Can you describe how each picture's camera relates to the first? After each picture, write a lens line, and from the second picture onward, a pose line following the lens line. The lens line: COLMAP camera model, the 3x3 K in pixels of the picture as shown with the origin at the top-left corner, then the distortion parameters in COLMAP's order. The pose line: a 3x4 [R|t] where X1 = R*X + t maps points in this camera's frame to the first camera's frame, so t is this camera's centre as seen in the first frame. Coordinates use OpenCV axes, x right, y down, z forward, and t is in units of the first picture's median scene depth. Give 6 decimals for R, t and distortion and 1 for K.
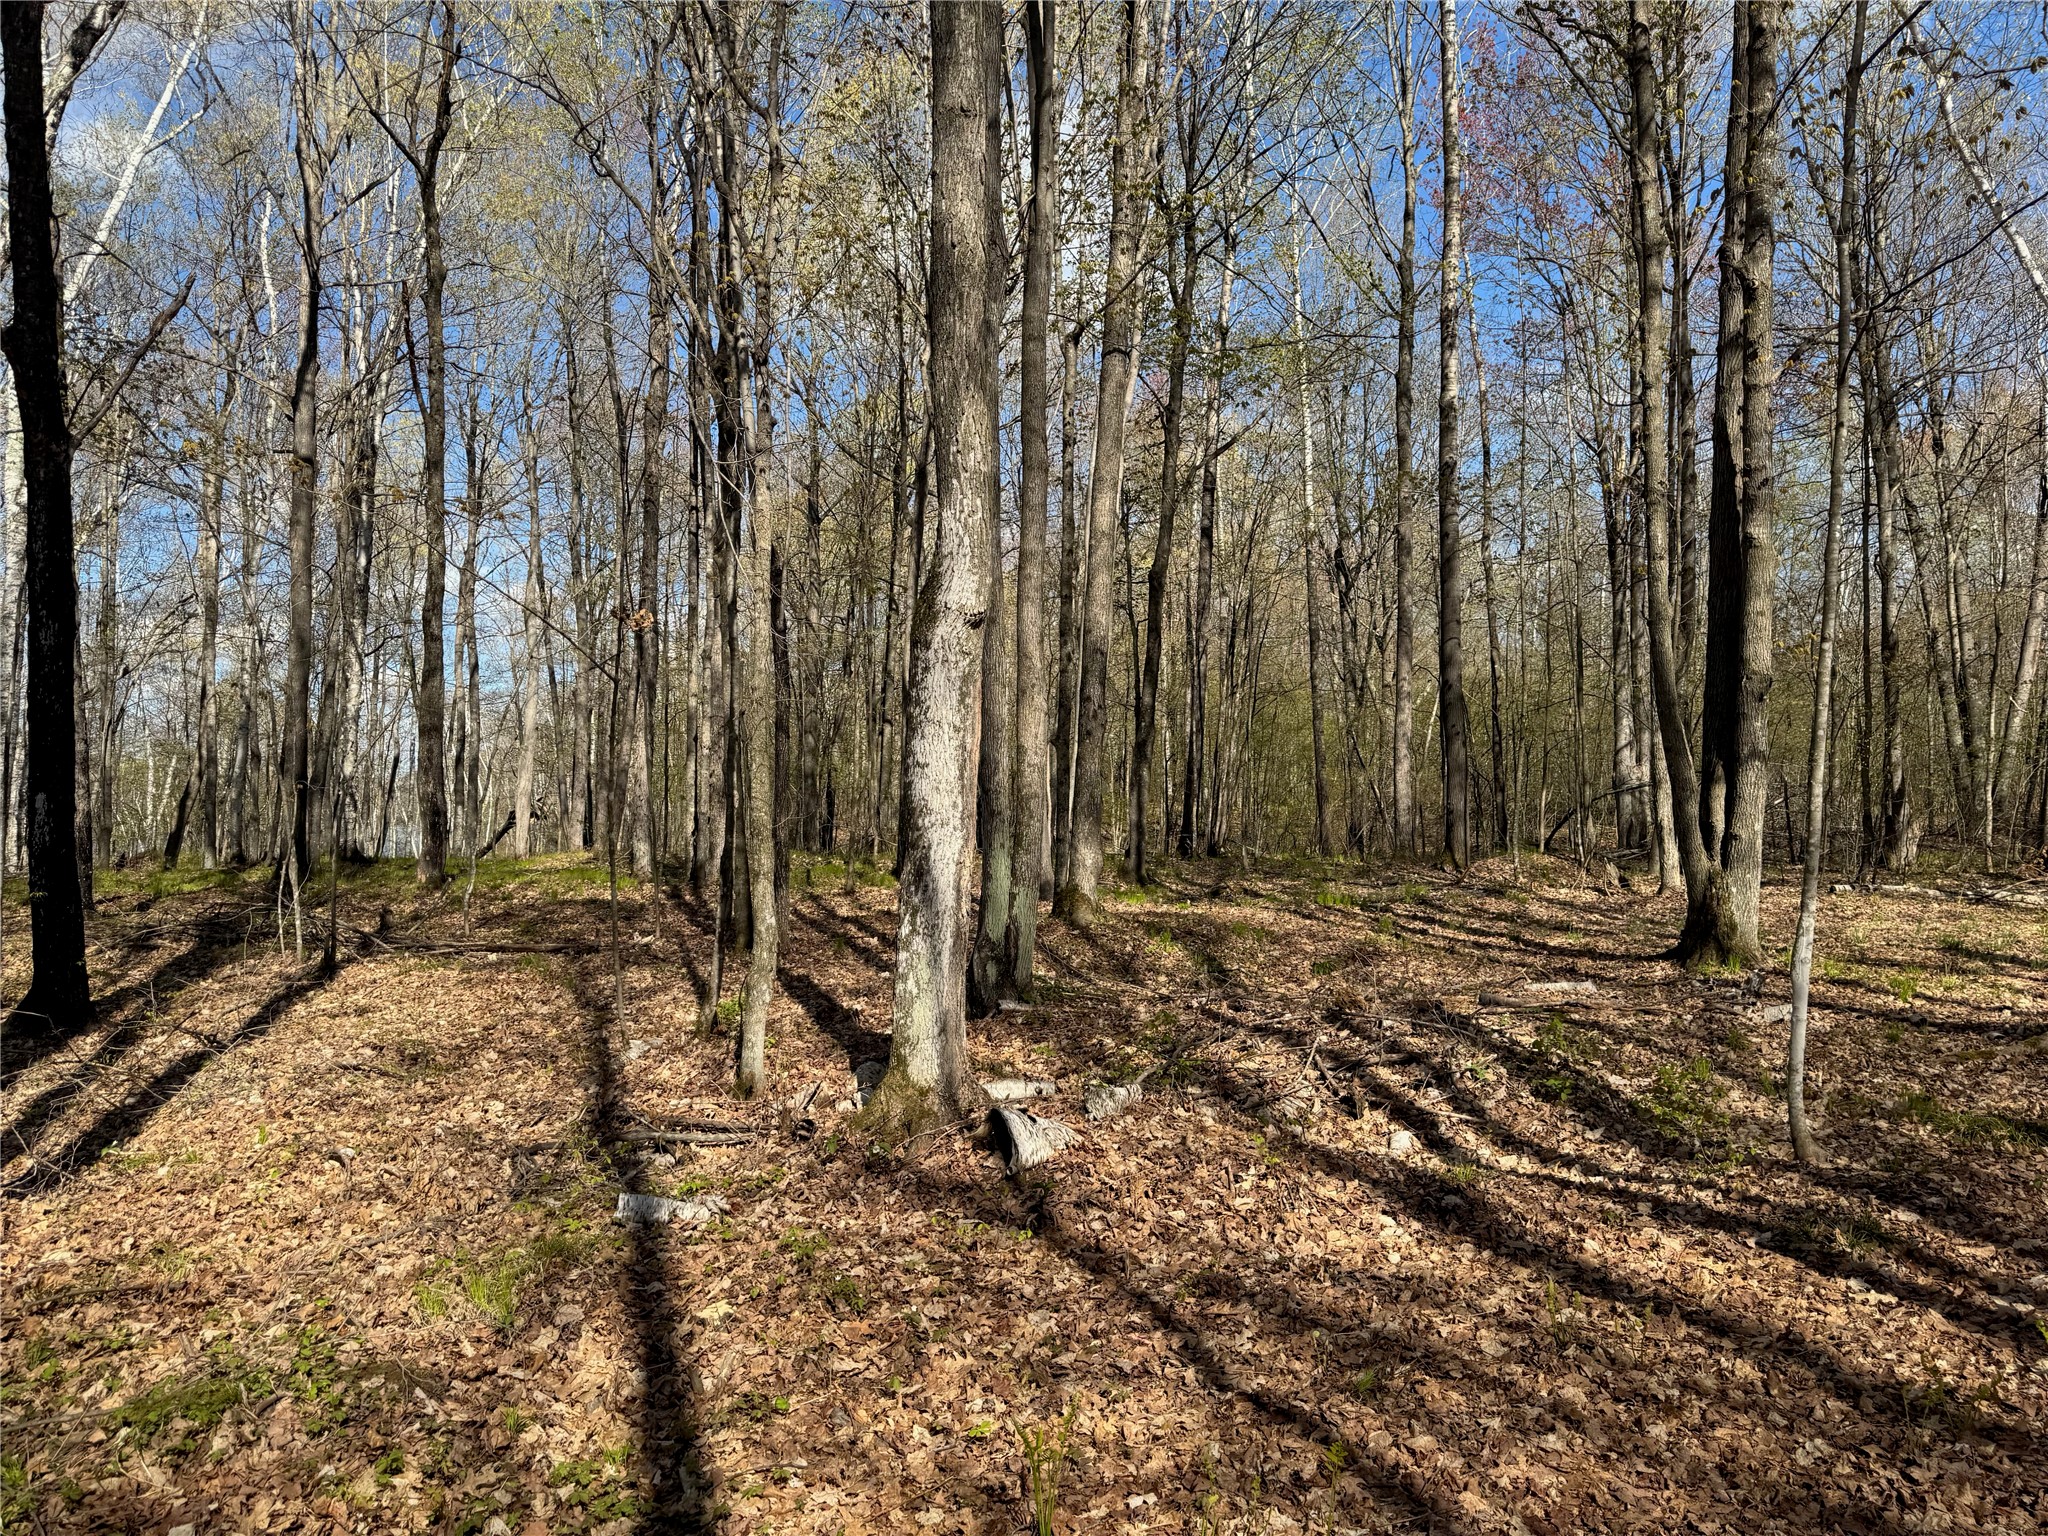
lens RADIAL K [[1459.5, 0, 1011.9], [0, 1459.5, 763.3], [0, 0, 1]] dist [0.044938, -0.039834]
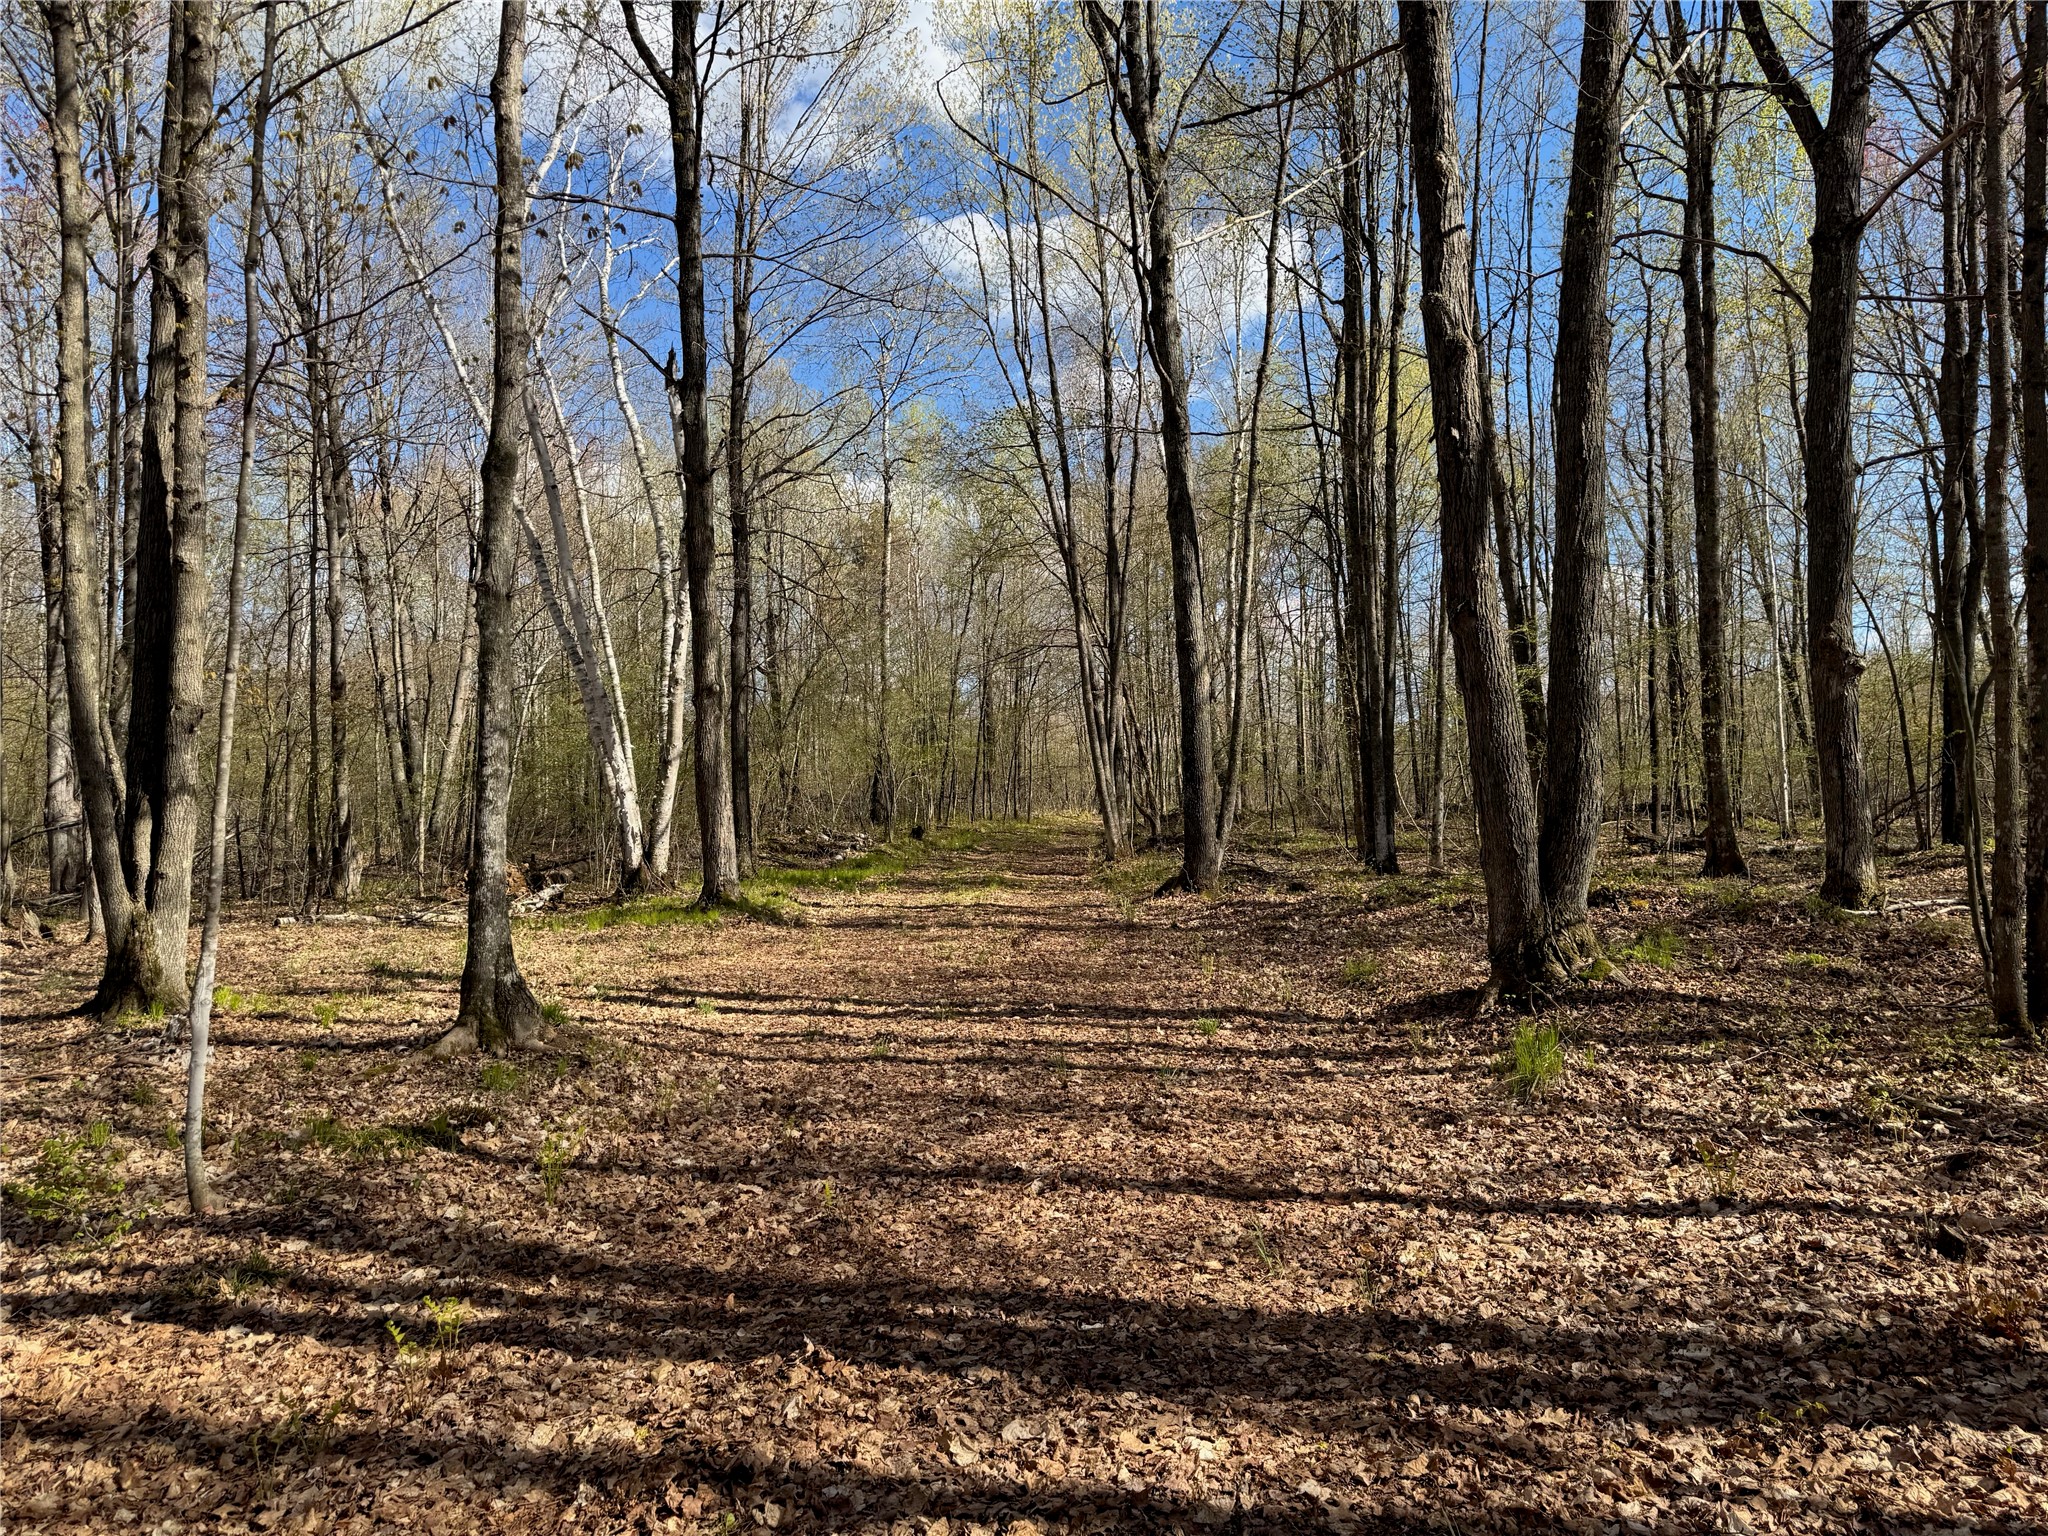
lens RADIAL K [[1459.5, 0, 1040.8], [0, 1459.5, 768.8], [0, 0, 1]] dist [0.044938, -0.039834]
pose [[0.557634, 0.016726, 0.829919, 0.025620], [-0.000459, 0.999803, -0.019841, 0.000001], [-0.830087, 0.010683, 0.557531, 0.005382]]
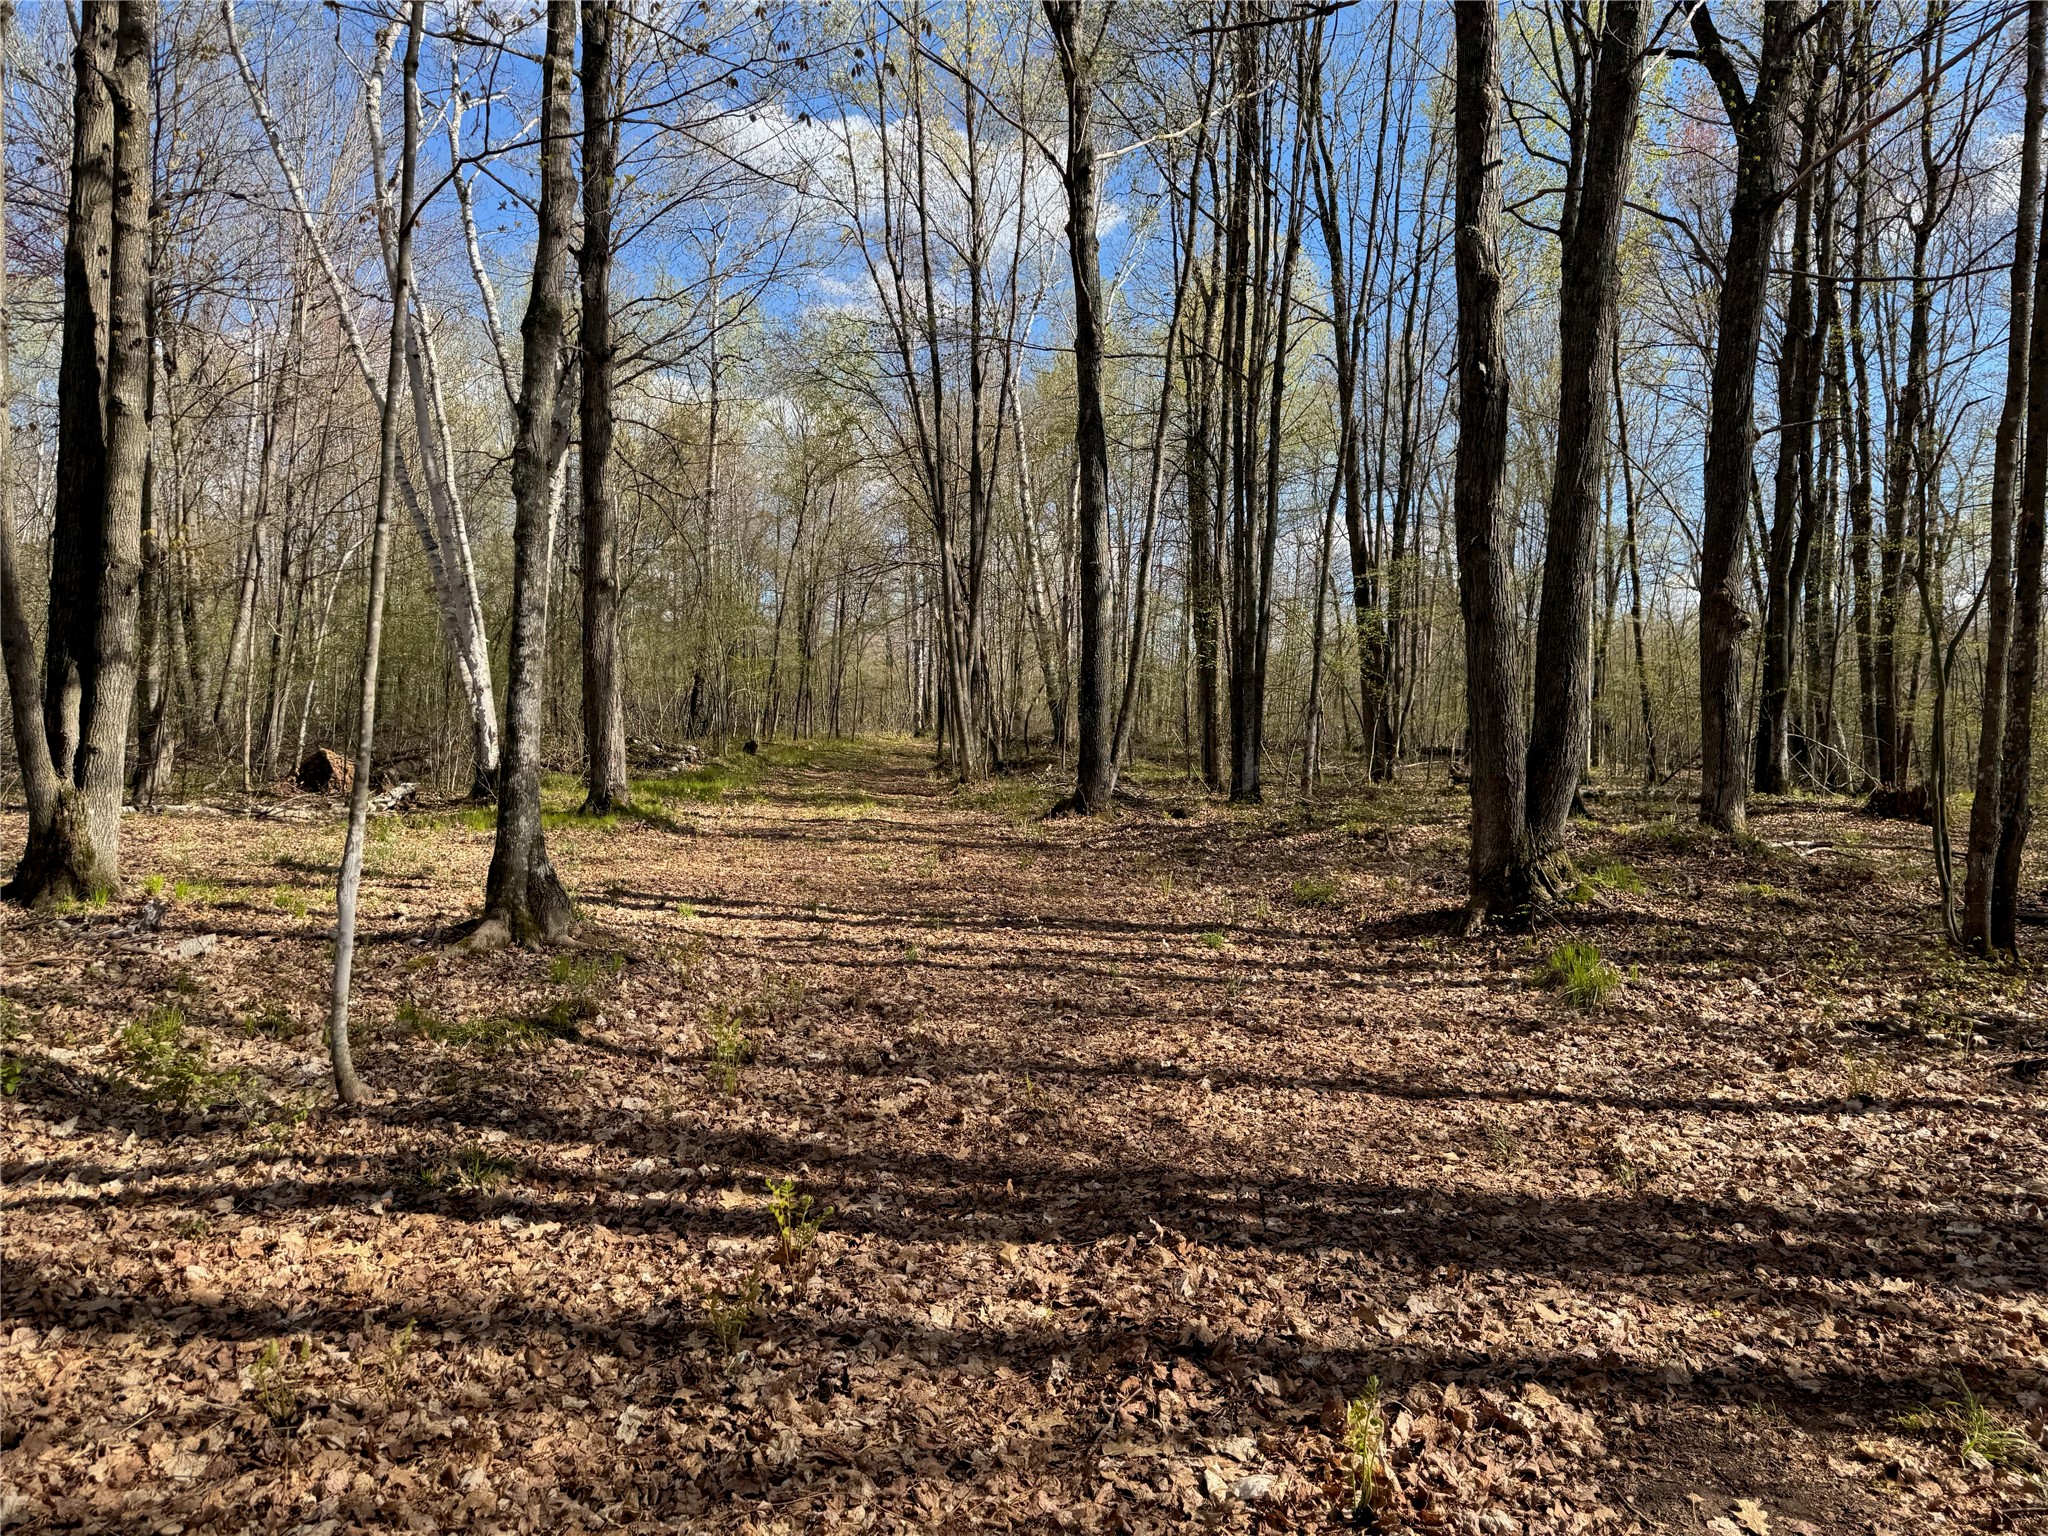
lens RADIAL K [[1459.5, 0, 1080.7], [0, 1459.5, 775.0], [0, 0, 1]] dist [0.044938, -0.039834]
pose [[0.432646, -0.011478, 0.901491, -0.047545], [-0.043077, 0.998514, 0.033387, 0.014158], [-0.900534, -0.053278, 0.431508, 0.144730]]
